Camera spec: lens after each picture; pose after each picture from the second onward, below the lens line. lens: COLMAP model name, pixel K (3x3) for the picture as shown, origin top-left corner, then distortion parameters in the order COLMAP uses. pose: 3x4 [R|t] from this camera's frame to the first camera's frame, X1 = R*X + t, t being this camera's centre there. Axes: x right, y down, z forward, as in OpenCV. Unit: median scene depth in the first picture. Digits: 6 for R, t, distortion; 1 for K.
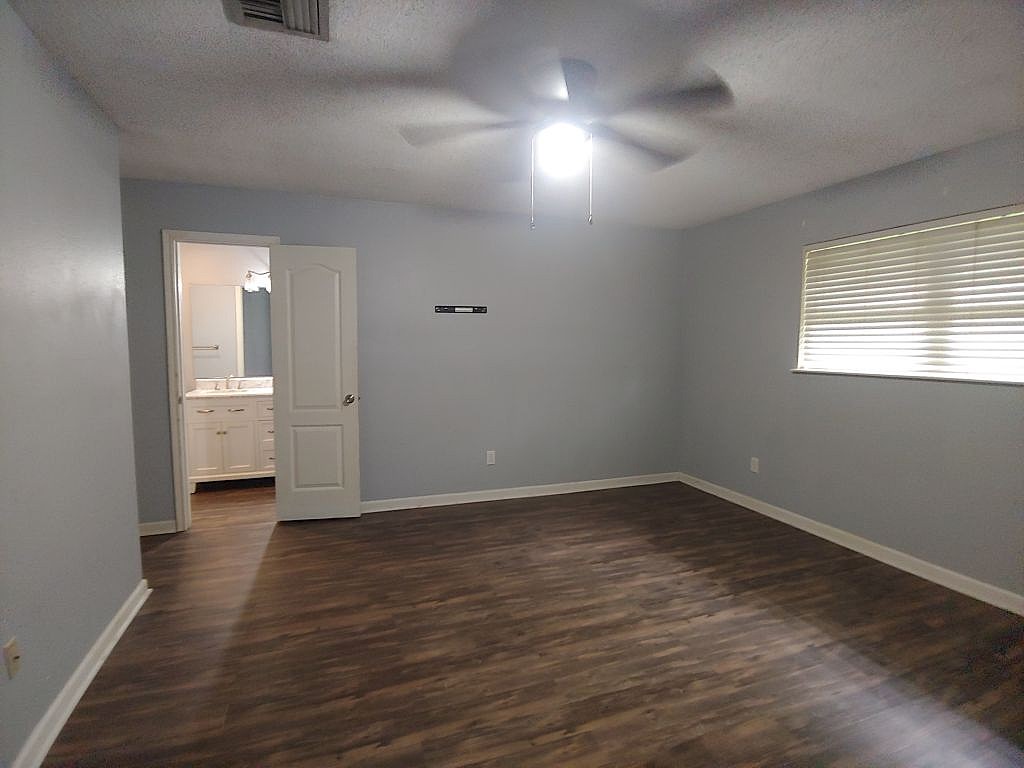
lens RADIAL K [[518.6, 0, 512.0], [0, 518.6, 384.0], [0, 0, 1]] dist [-0.003768, -0.009053]
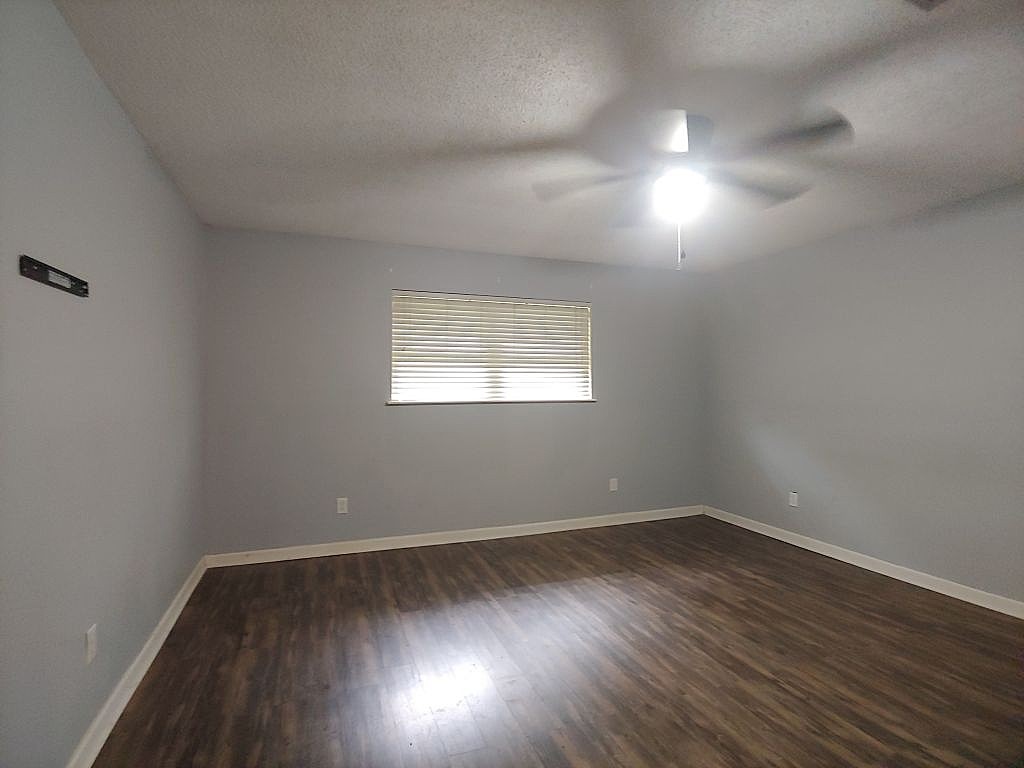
lens RADIAL K [[518.6, 0, 512.0], [0, 518.6, 384.0], [0, 0, 1]] dist [-0.003768, -0.009053]
pose [[-0.031875, 0.006287, 0.999472, -0.744522], [0.074329, 0.997226, -0.003902, -0.058241], [-0.996724, 0.074165, -0.032253, 1.082519]]
